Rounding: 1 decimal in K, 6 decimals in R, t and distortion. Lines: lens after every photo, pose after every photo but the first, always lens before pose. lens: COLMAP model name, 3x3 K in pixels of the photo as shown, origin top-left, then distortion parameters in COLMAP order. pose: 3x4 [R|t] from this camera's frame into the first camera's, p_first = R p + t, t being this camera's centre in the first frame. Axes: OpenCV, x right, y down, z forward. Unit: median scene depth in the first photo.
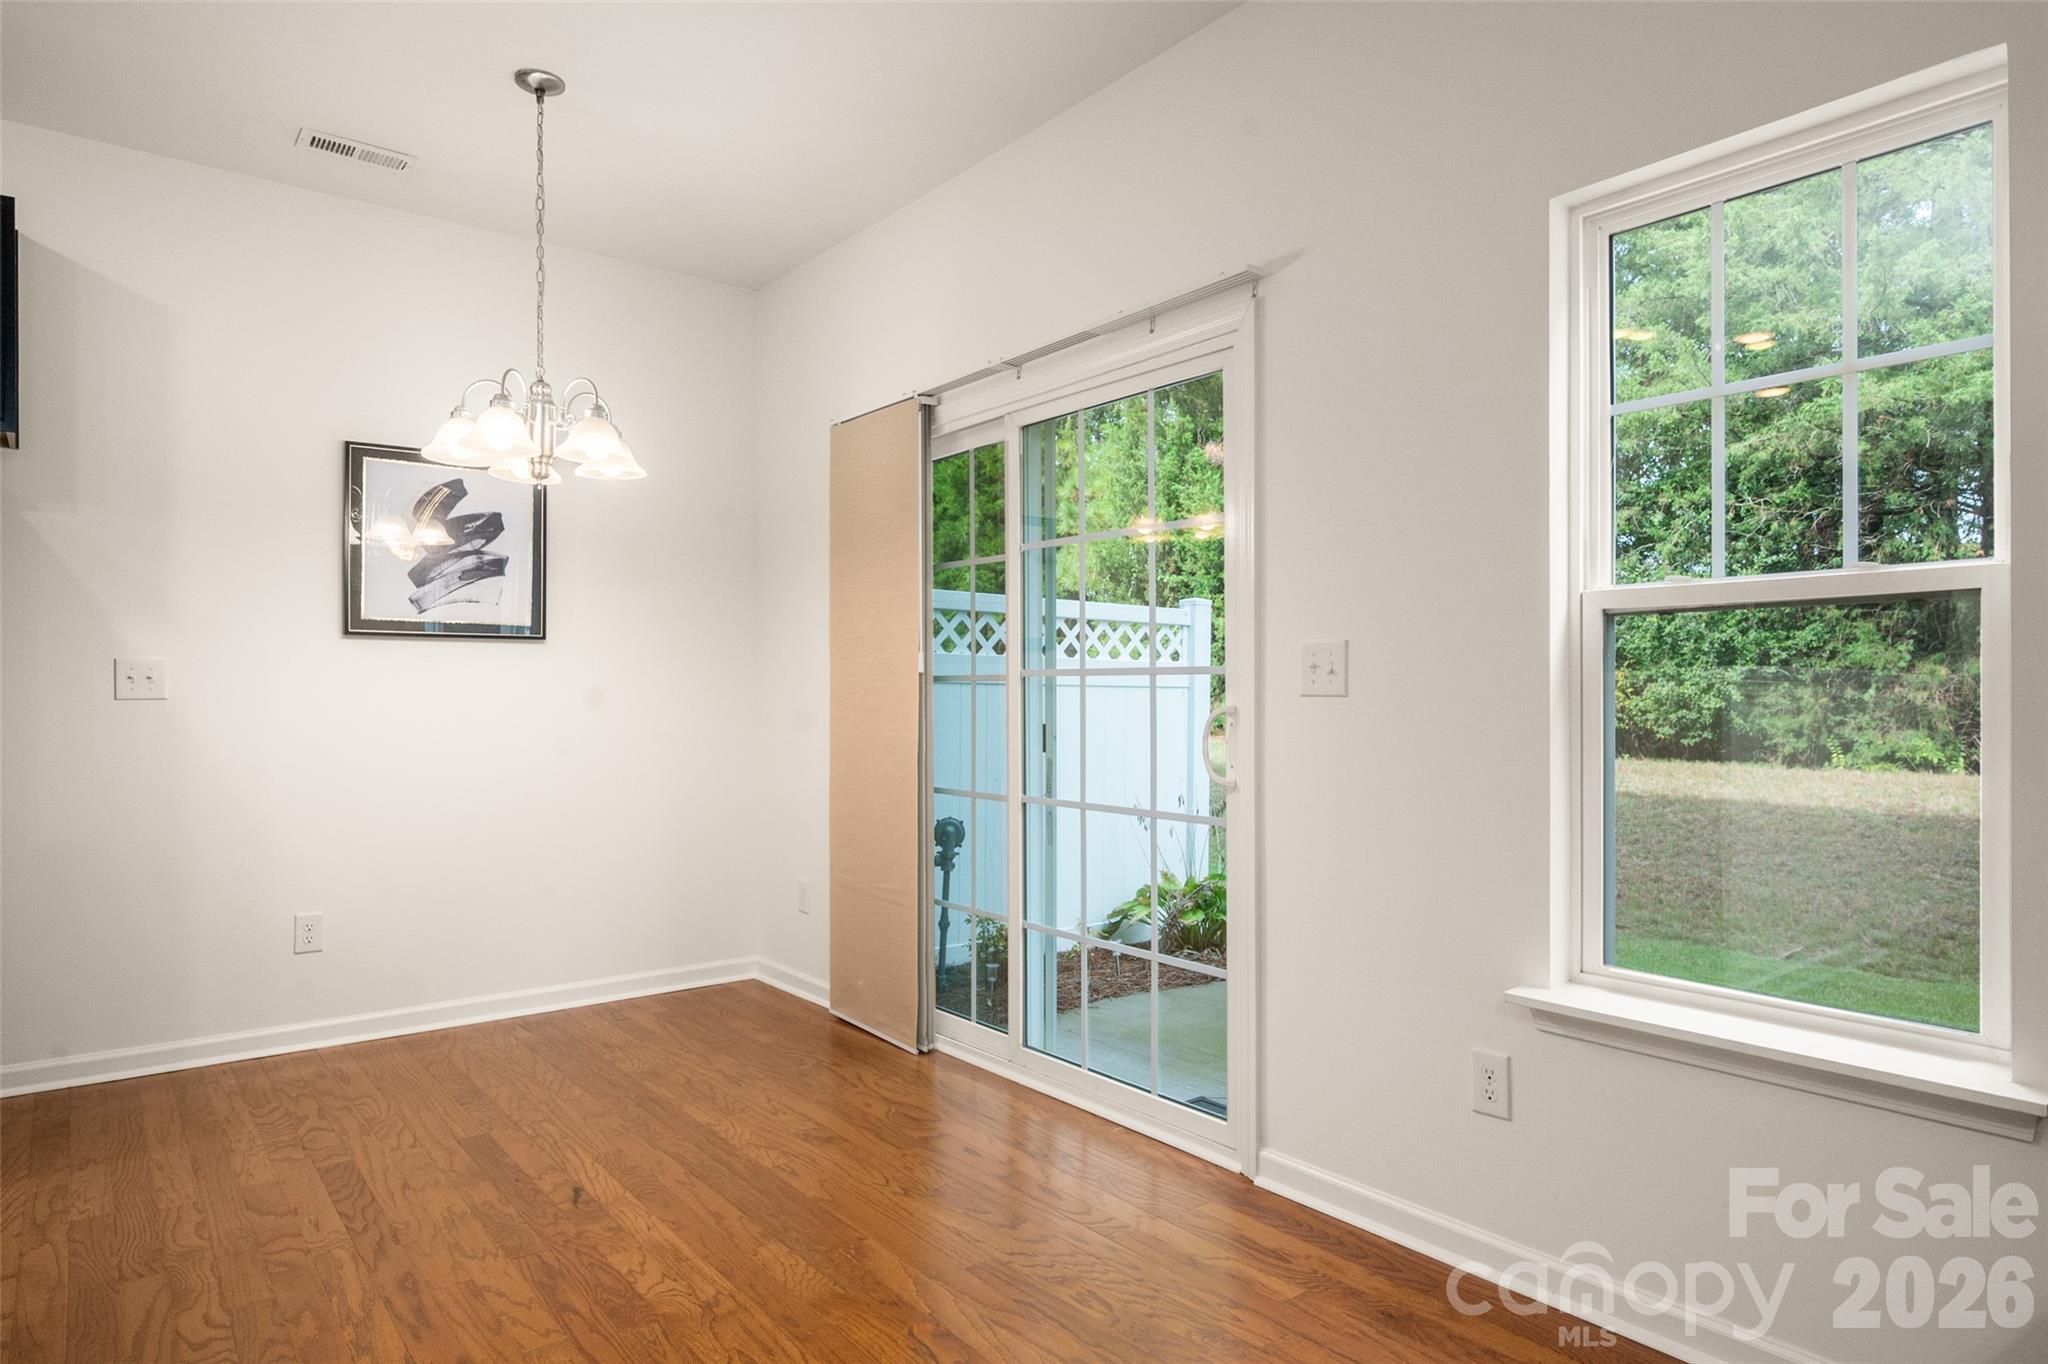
lens RADIAL K [[1201.2, 0, 1030.5], [0, 1201.2, 686.5], [0, 0, 1]] dist [-0.002469, 0.000815]
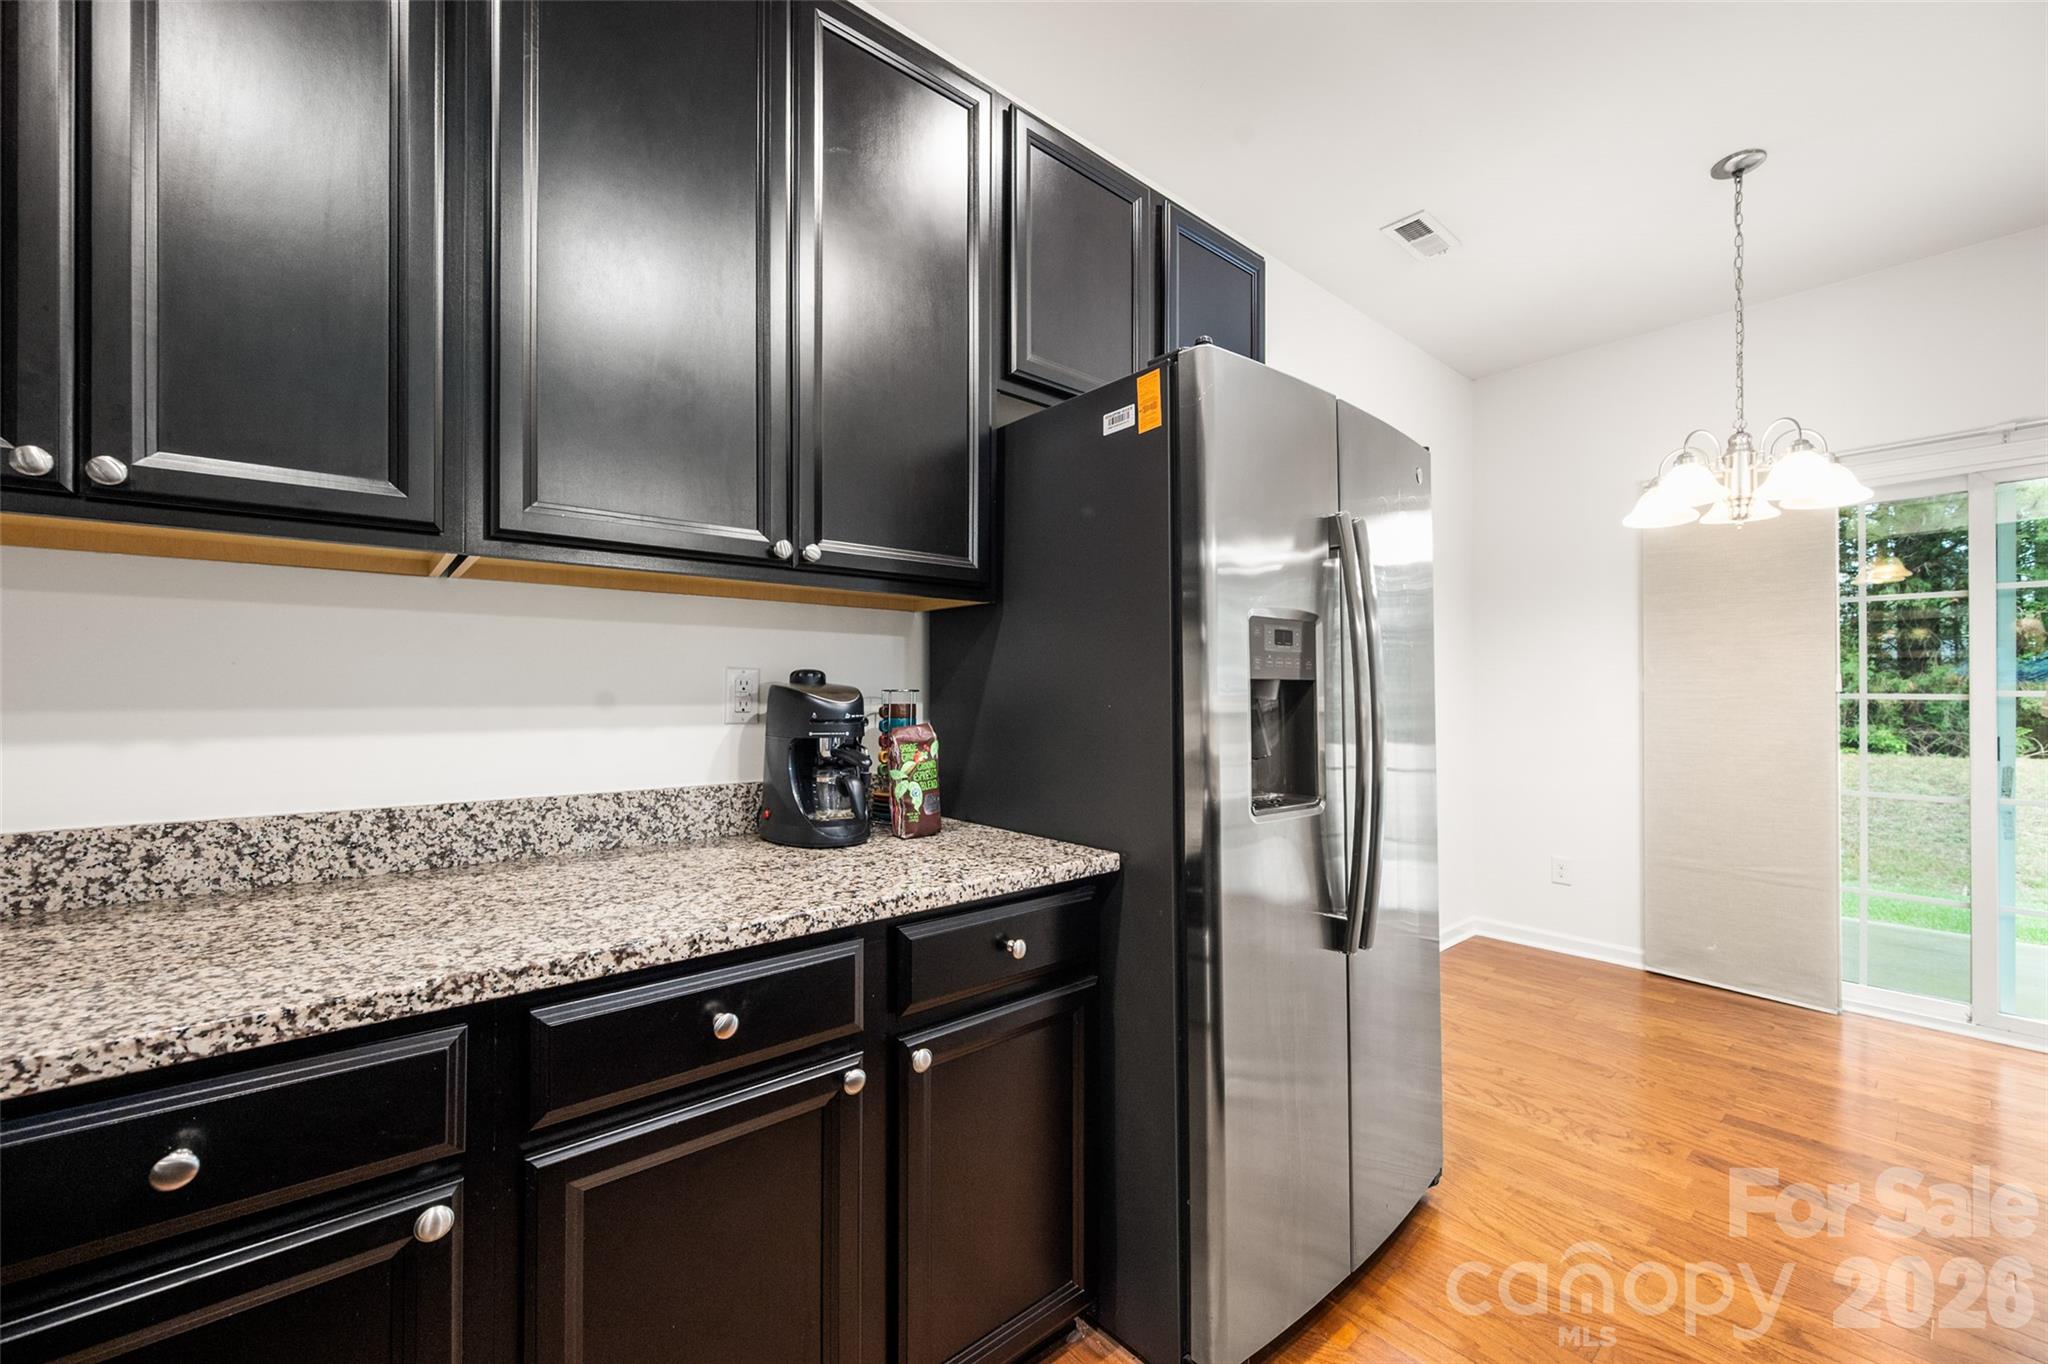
lens RADIAL K [[808.0, 0, 1026.0], [0, 808.0, 685.8], [0, 0, 1]] dist [-0.000404, 0.000066]
pose [[0.999428, 0.002504, 0.033724, -0.892589], [-0.002393, 0.999992, -0.003325, -0.012375], [-0.033732, 0.003242, 0.999426, 0.223224]]
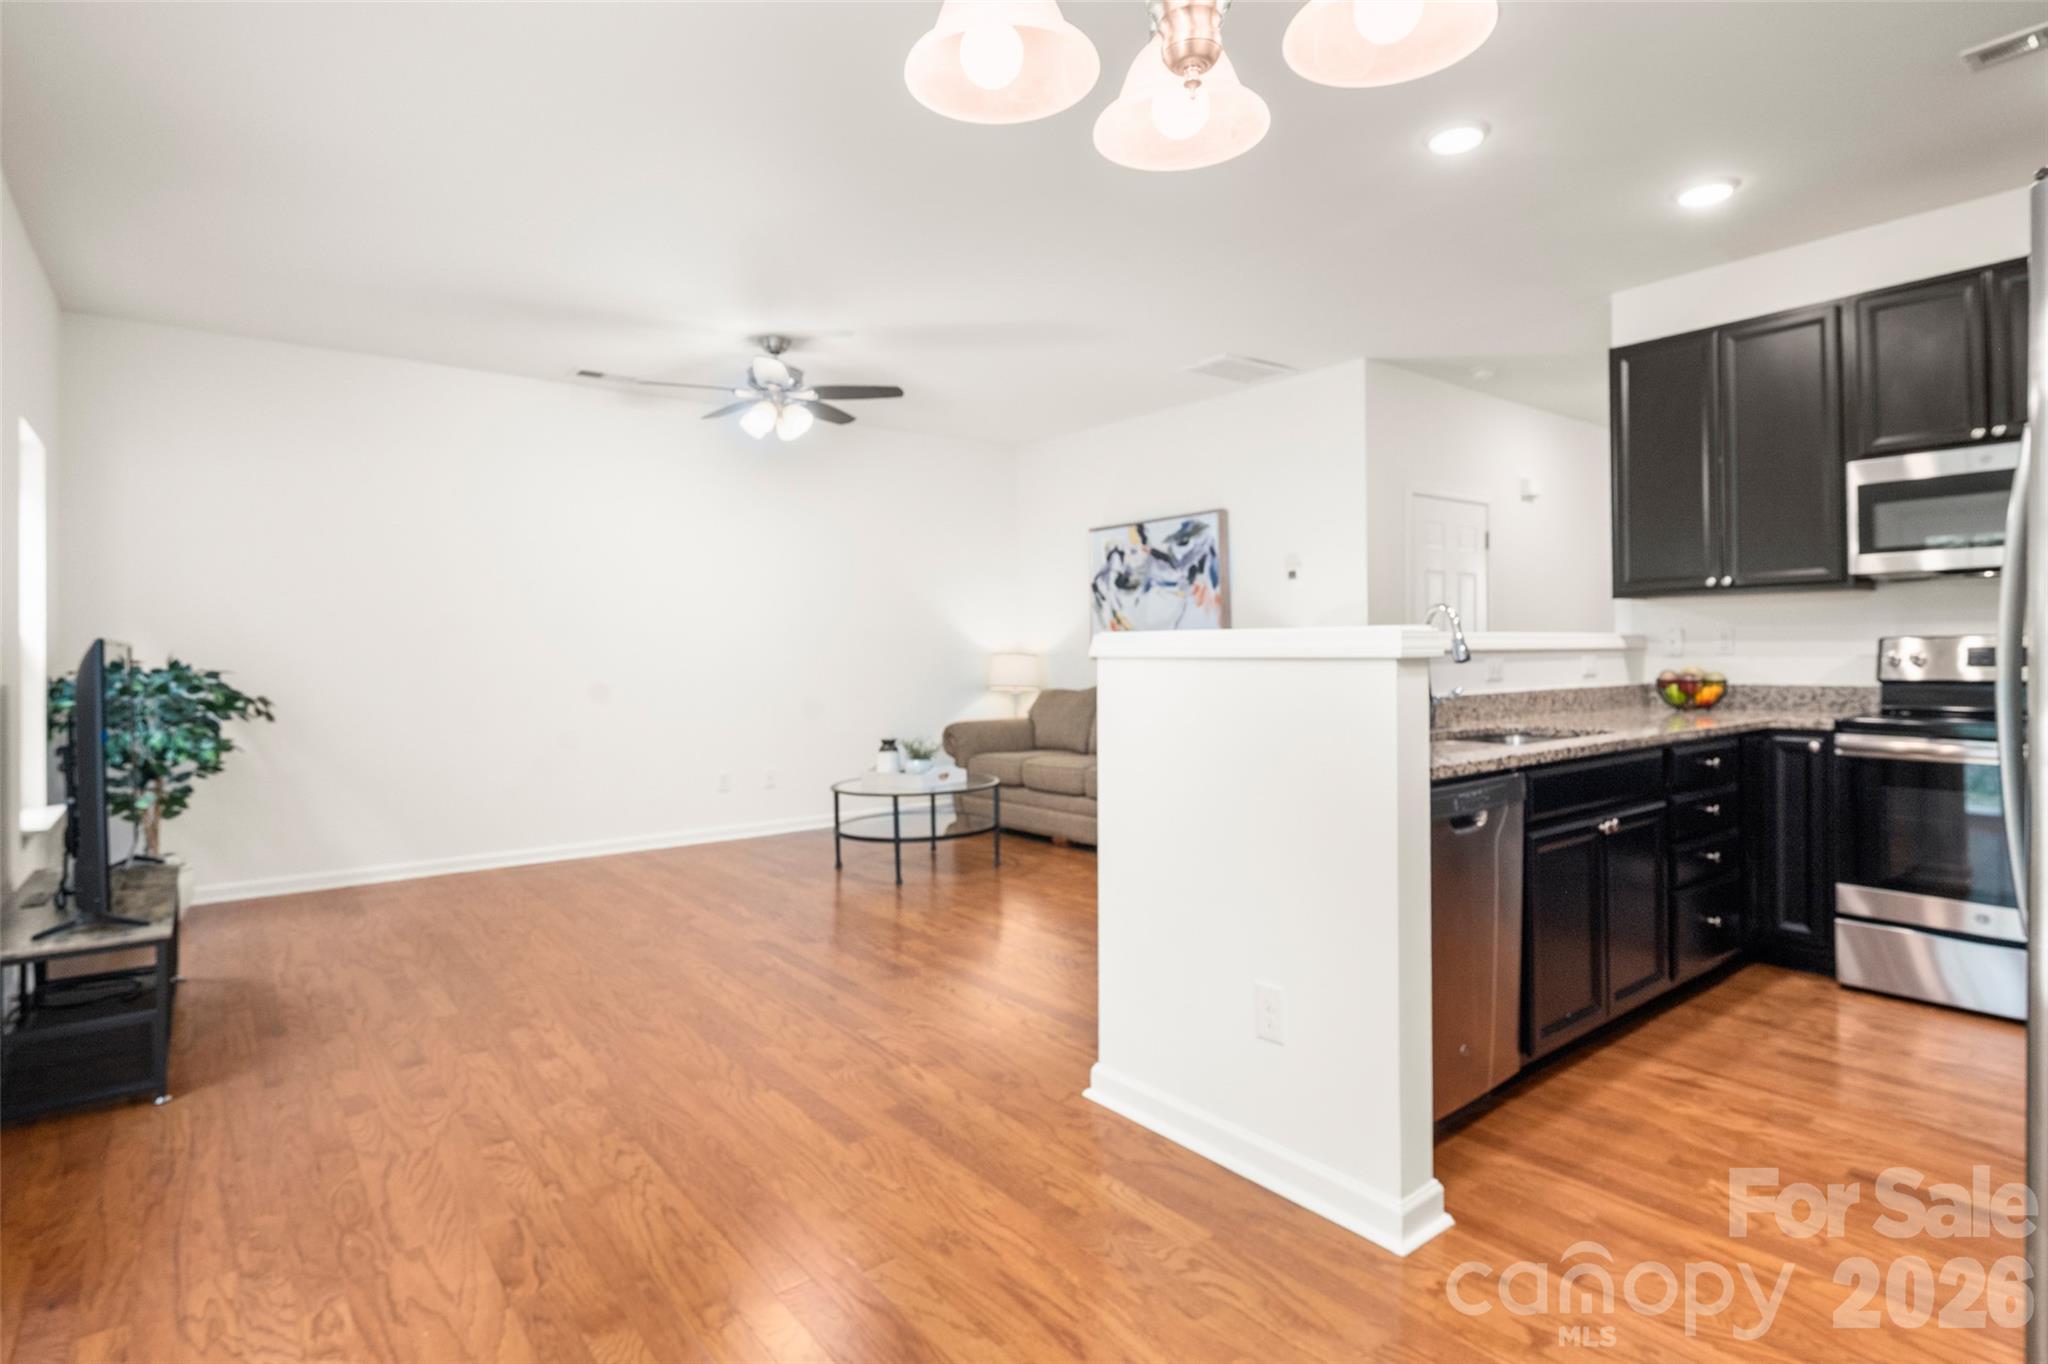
lens RADIAL K [[1046.8, 0, 1039.1], [0, 1046.8, 642.0], [0, 0, 1]] dist [0.000538, -0.000491]
pose [[-0.999927, 0.011000, -0.004959, -0.295106], [0.011064, 0.999854, -0.013046, -0.006309], [0.004815, -0.013100, -0.999903, 1.055262]]
